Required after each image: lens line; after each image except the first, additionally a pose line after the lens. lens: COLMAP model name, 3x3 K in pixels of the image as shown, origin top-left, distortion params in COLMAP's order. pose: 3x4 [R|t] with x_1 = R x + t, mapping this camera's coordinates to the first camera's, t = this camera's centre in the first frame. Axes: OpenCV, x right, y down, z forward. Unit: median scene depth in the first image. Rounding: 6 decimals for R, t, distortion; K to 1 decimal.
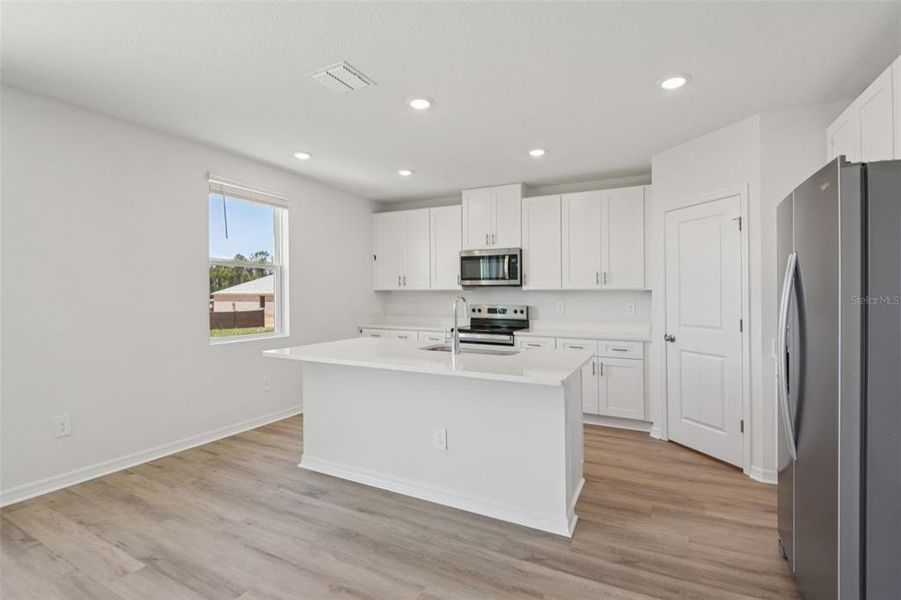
lens RADIAL K [[414.2, 0, 445.4], [0, 414.2, 296.9], [0, 0, 1]] dist [-0.000032, -0.021238]
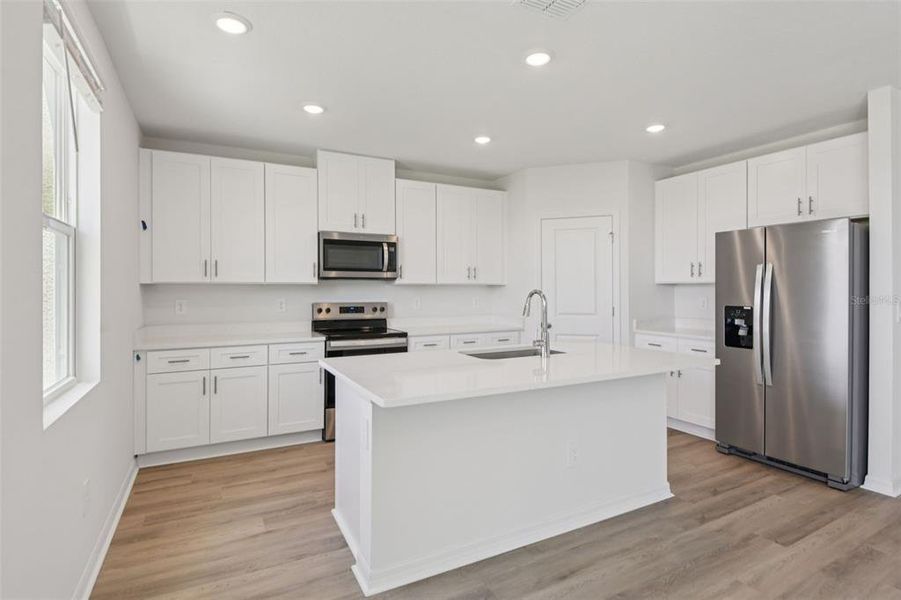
lens RADIAL K [[451.1, 0, 446.3], [0, 451.1, 287.8], [0, 0, 1]] dist [0.002676, -0.024302]
pose [[0.579506, -0.001232, 0.814967, -0.653187], [0.008589, 0.999953, -0.004596, -0.004582], [-0.814923, 0.009663, 0.579489, 0.460411]]
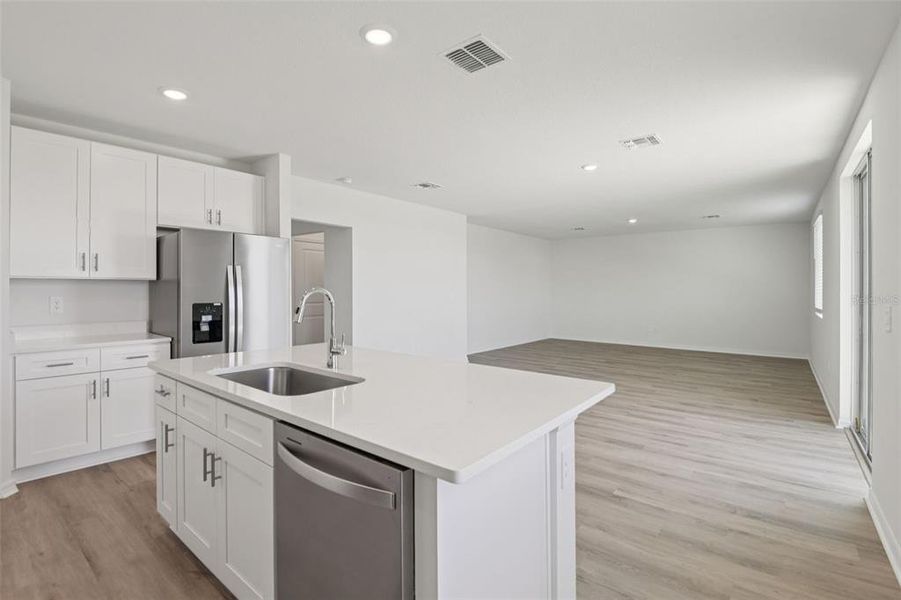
lens RADIAL K [[414.2, 0, 445.4], [0, 414.2, 296.9], [0, 0, 1]] dist [-0.000032, -0.021238]
pose [[-0.977360, -0.022827, 0.210349, -0.237594], [-0.021172, 0.999725, 0.010118, 0.000814], [-0.210522, 0.005436, -0.977574, 1.255251]]
